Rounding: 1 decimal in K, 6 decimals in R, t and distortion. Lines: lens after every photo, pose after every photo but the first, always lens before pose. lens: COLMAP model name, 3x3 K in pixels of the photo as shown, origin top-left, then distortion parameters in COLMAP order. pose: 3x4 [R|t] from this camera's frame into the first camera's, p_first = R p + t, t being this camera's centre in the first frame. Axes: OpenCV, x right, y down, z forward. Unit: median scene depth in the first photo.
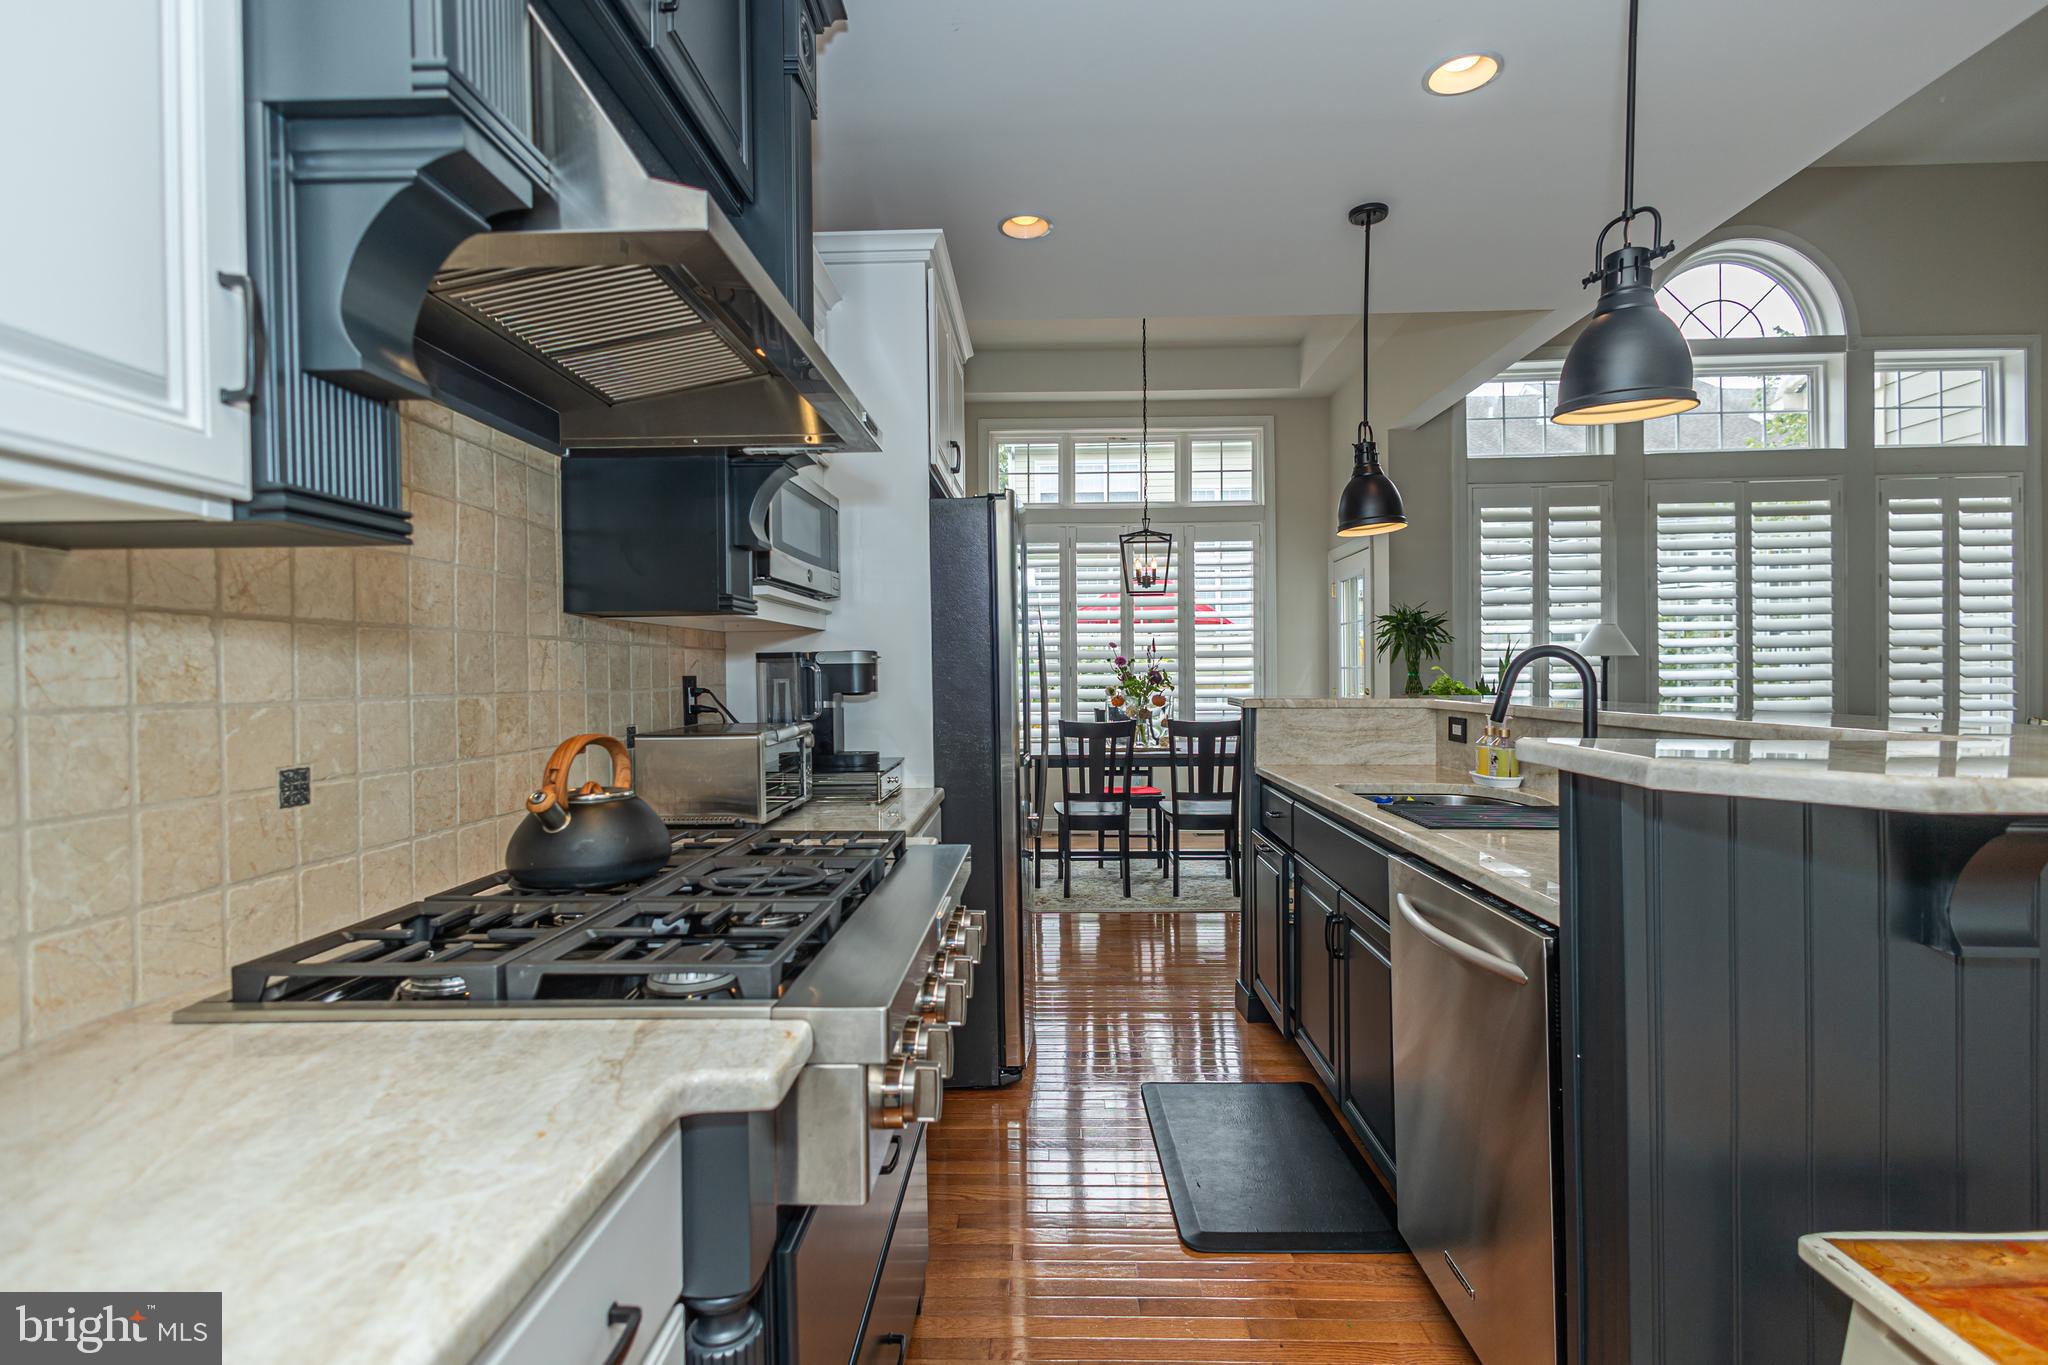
lens RADIAL K [[930.7, 0, 1025.6], [0, 930.7, 685.1], [0, 0, 1]] dist [0.003705, 0.000146]
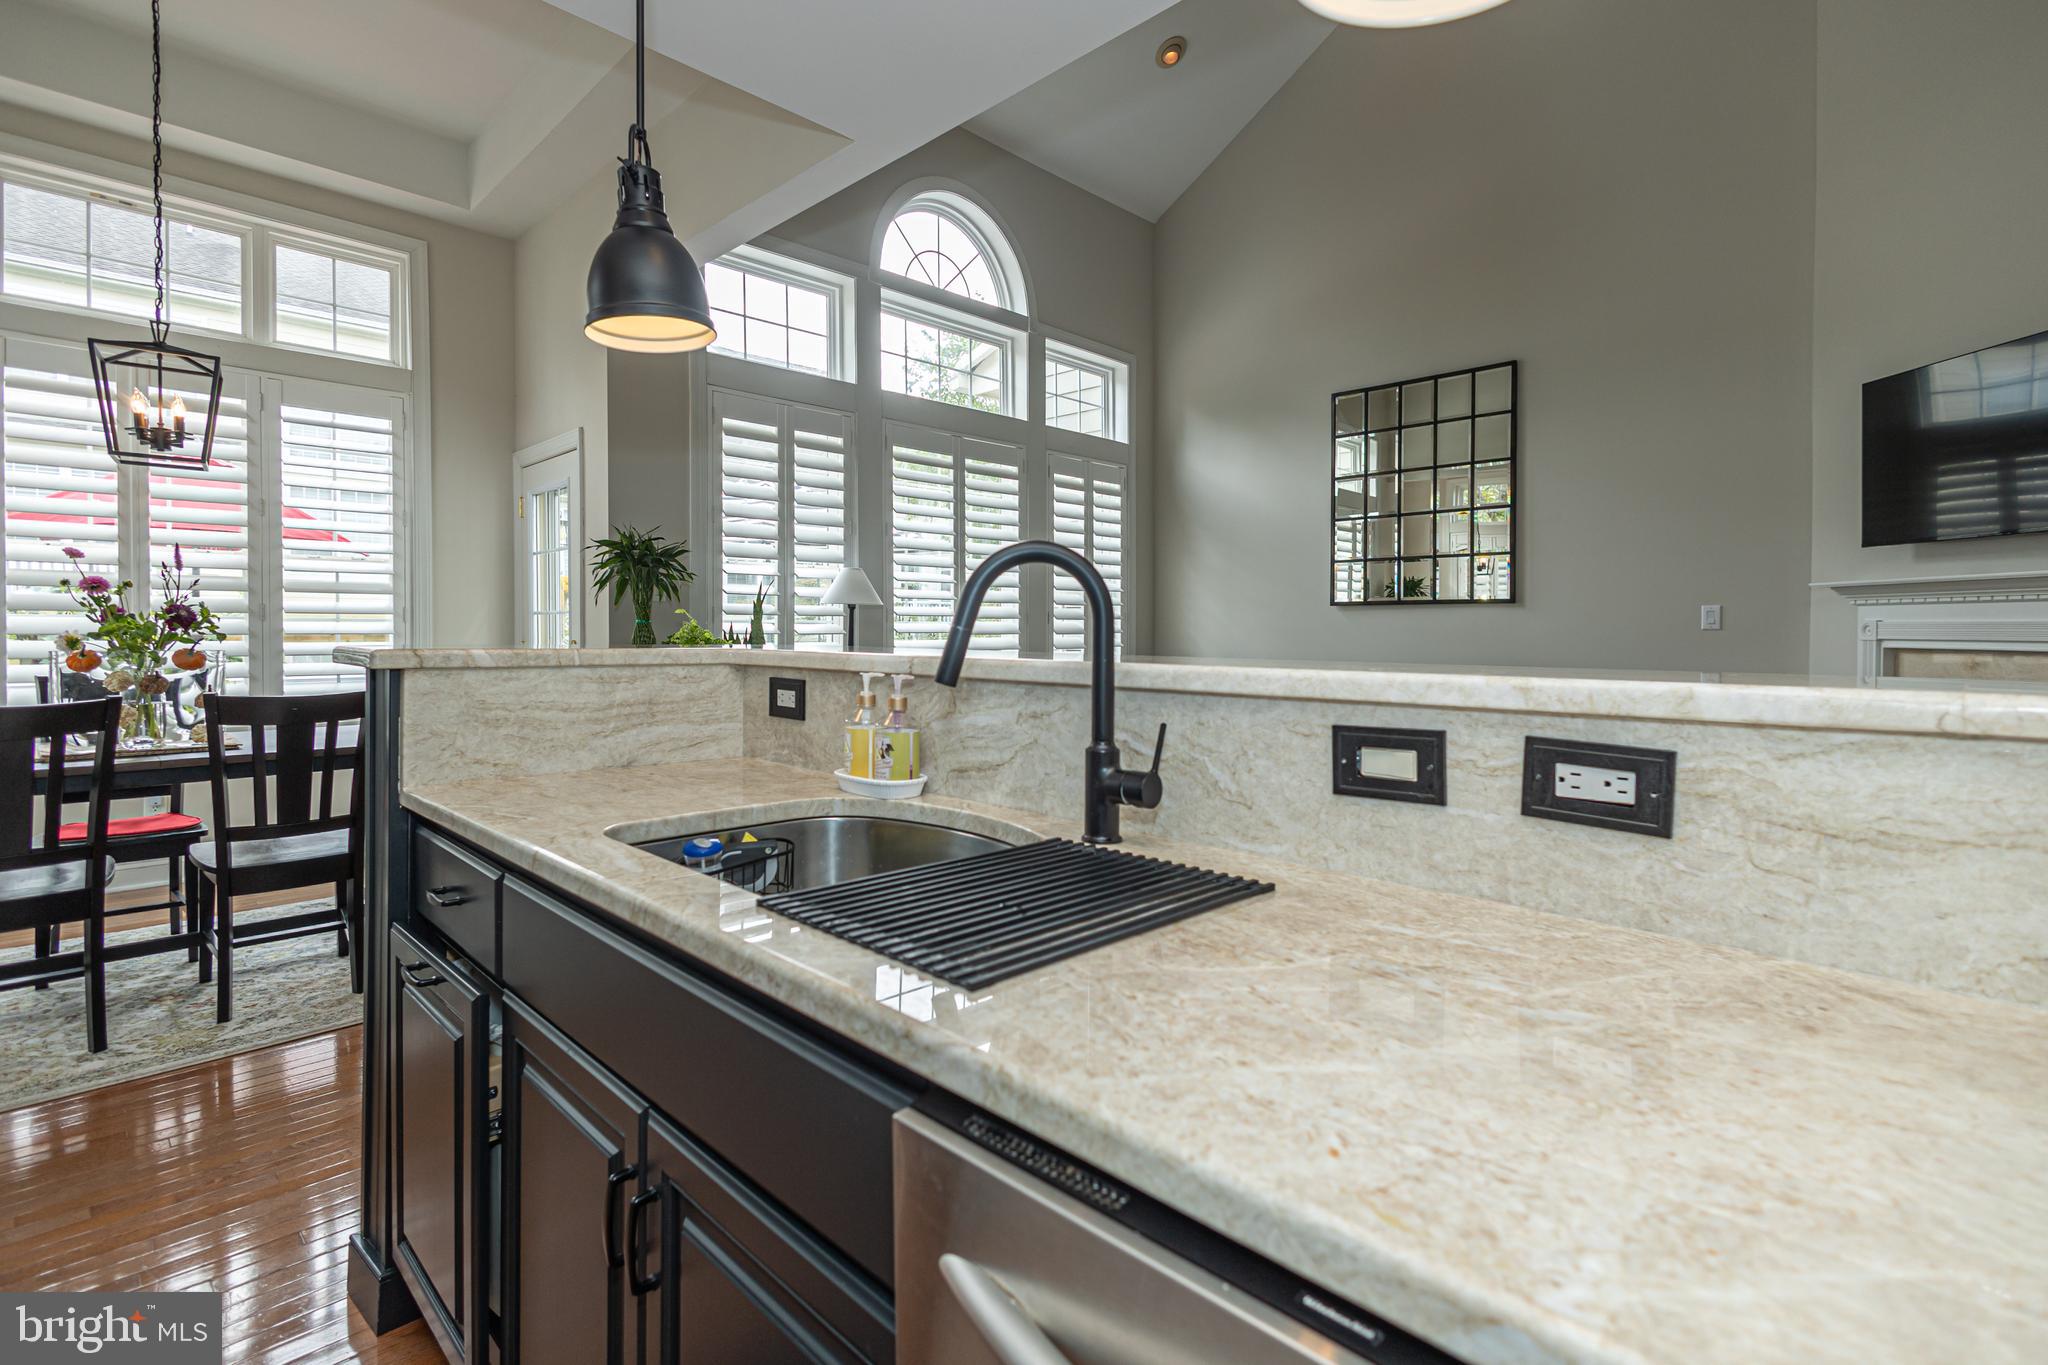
lens RADIAL K [[954.2, 0, 1025.5], [0, 954.2, 646.0], [0, 0, 1]] dist [0.011521, -0.000276]
pose [[0.678972, -0.000352, 0.734164, 0.058815], [-0.001675, 0.999997, 0.002029, 0.006398], [-0.734162, -0.002607, 0.678969, 0.245337]]
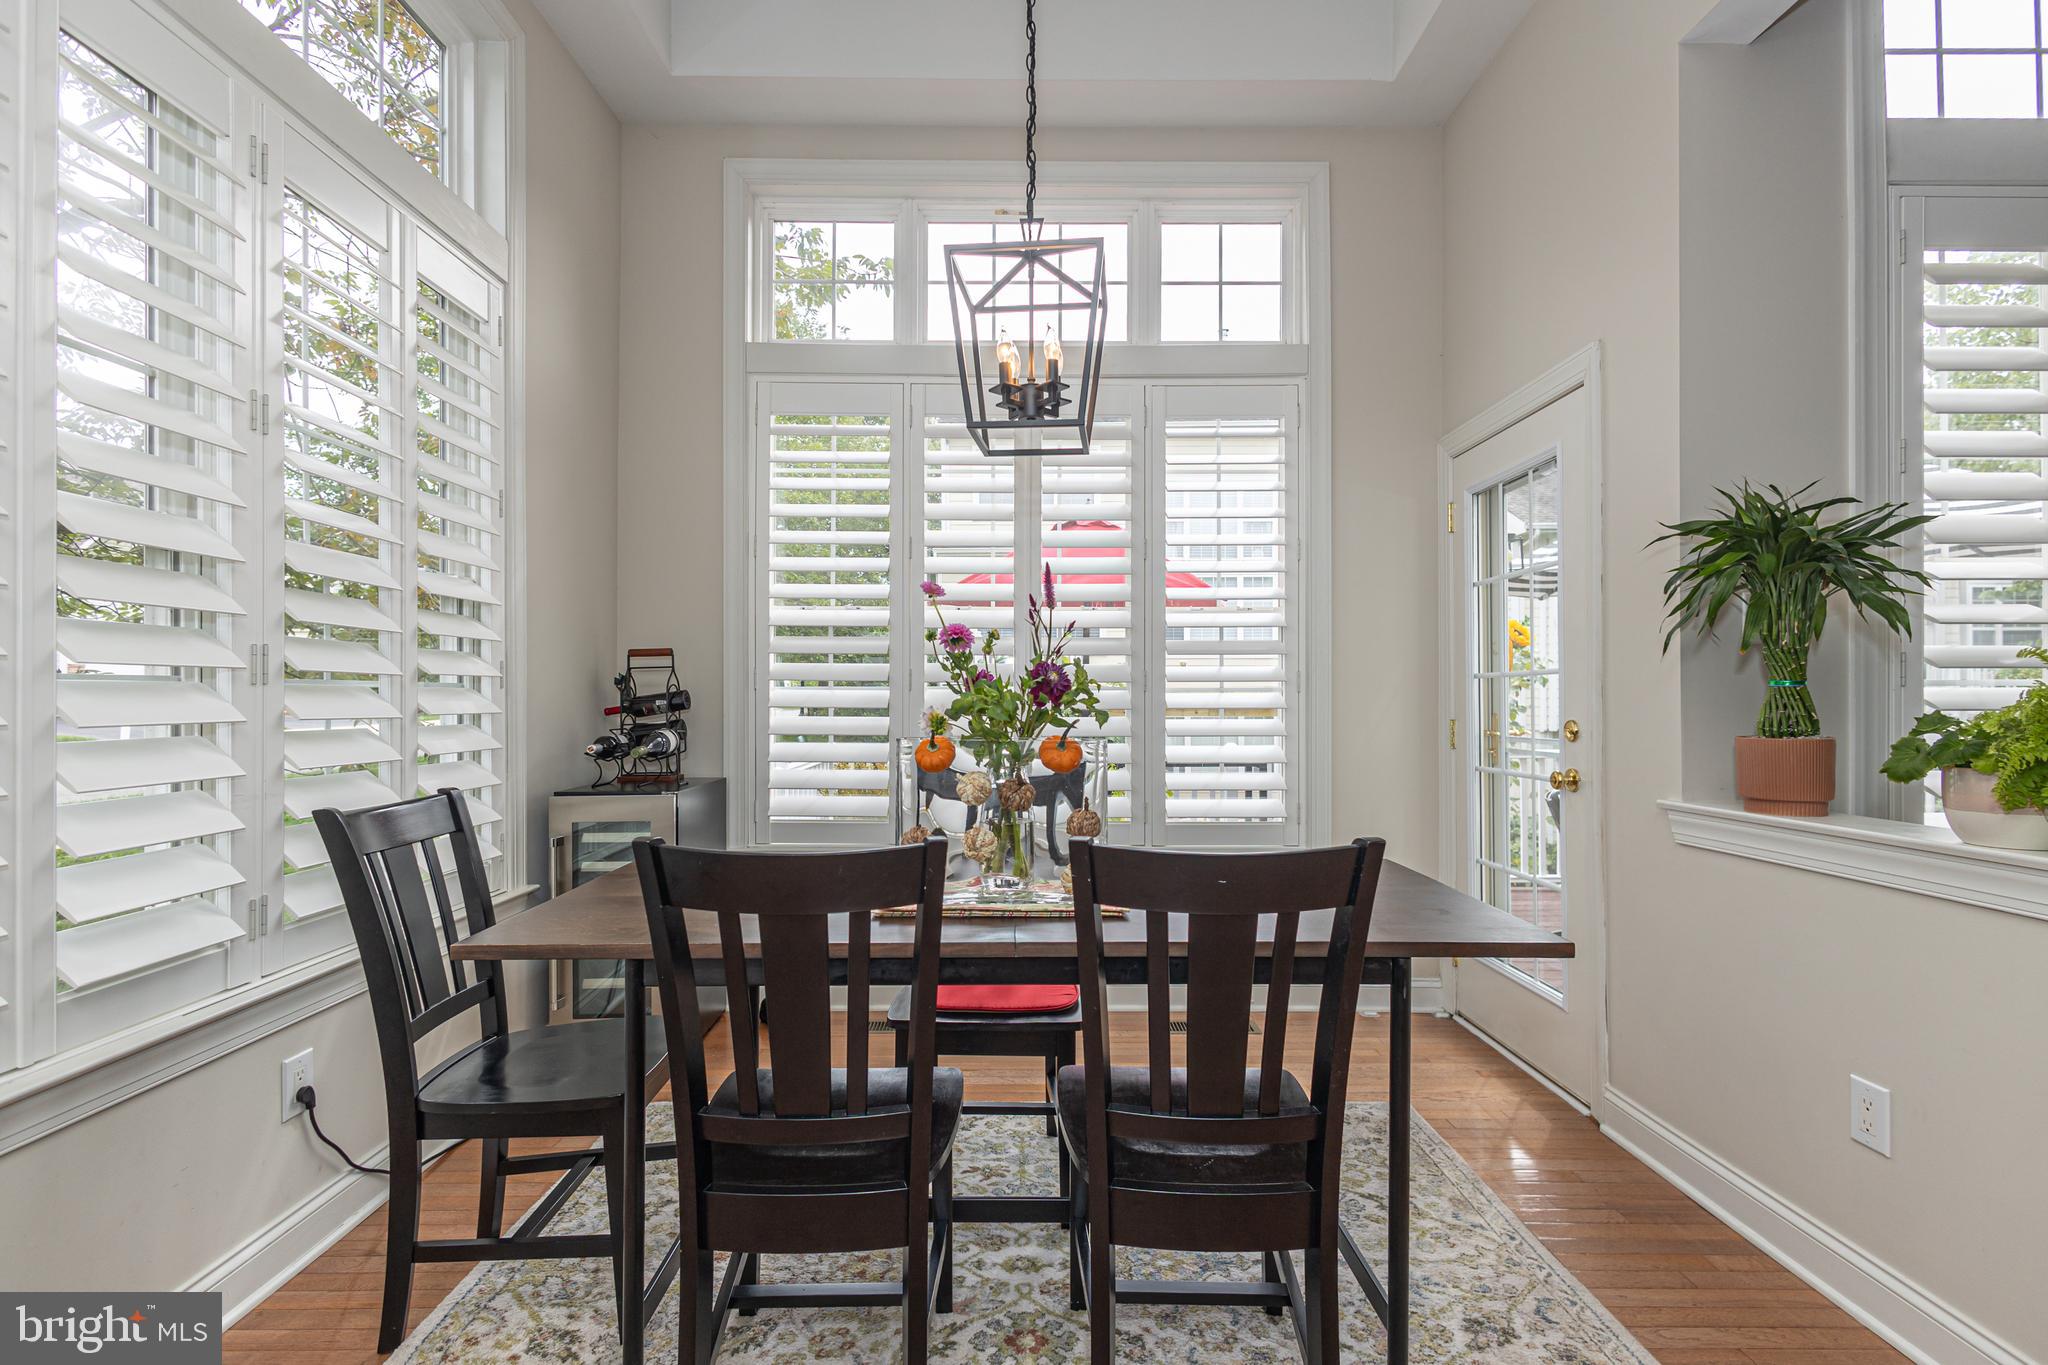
lens RADIAL K [[930.7, 0, 1025.6], [0, 930.7, 685.1], [0, 0, 1]] dist [0.003705, 0.000146]
pose [[0.999206, 0.009936, 0.038586, 0.112131], [-0.008887, 0.999589, -0.027263, 0.001094], [-0.038841, 0.026898, 0.998883, 0.642010]]
